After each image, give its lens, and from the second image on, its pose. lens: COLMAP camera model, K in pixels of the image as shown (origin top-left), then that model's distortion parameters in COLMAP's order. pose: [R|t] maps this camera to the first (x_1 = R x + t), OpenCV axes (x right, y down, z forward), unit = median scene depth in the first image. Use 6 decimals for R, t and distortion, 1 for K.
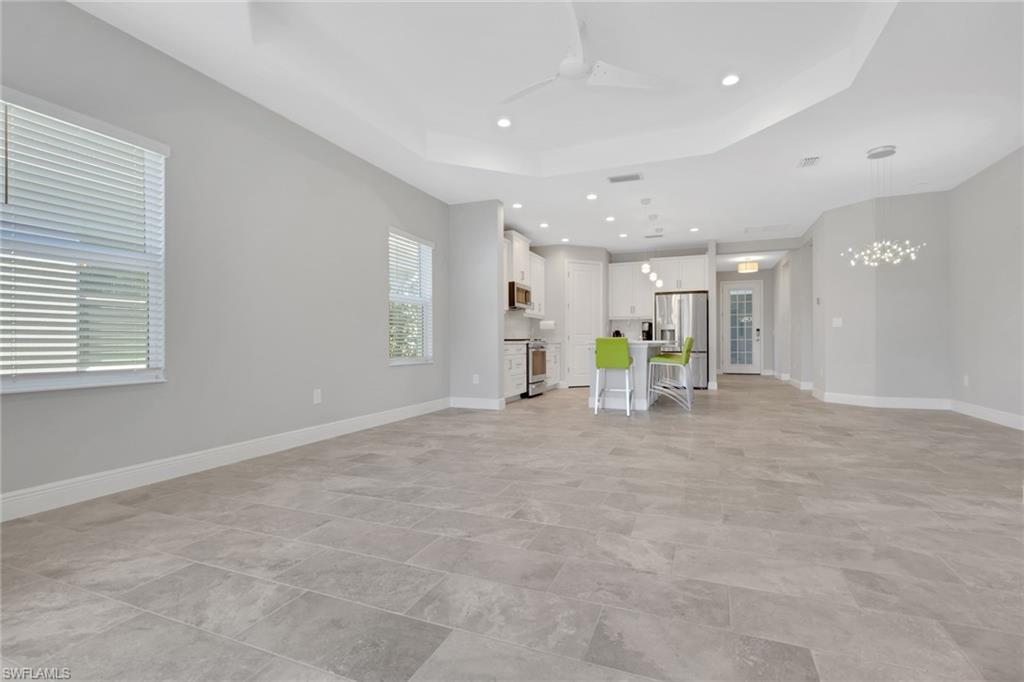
lens RADIAL K [[478.2, 0, 510.5], [0, 478.2, 342.5], [0, 0, 1]] dist [-0.003711, 0.000366]
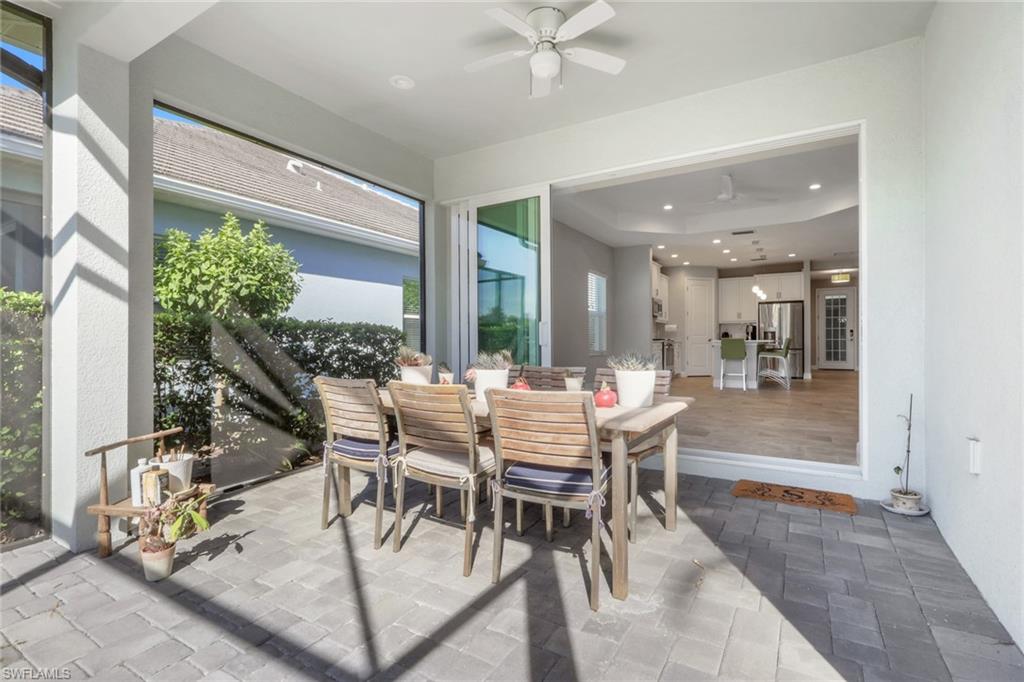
lens RADIAL K [[505.6, 0, 515.7], [0, 505.6, 340.3], [0, 0, 1]] dist [0.002997, 0.000643]
pose [[0.991350, 0.000699, -0.131242, -0.158910], [-0.001188, 0.999993, -0.003646, 0.001705], [0.131238, 0.003770, 0.991344, -0.409732]]
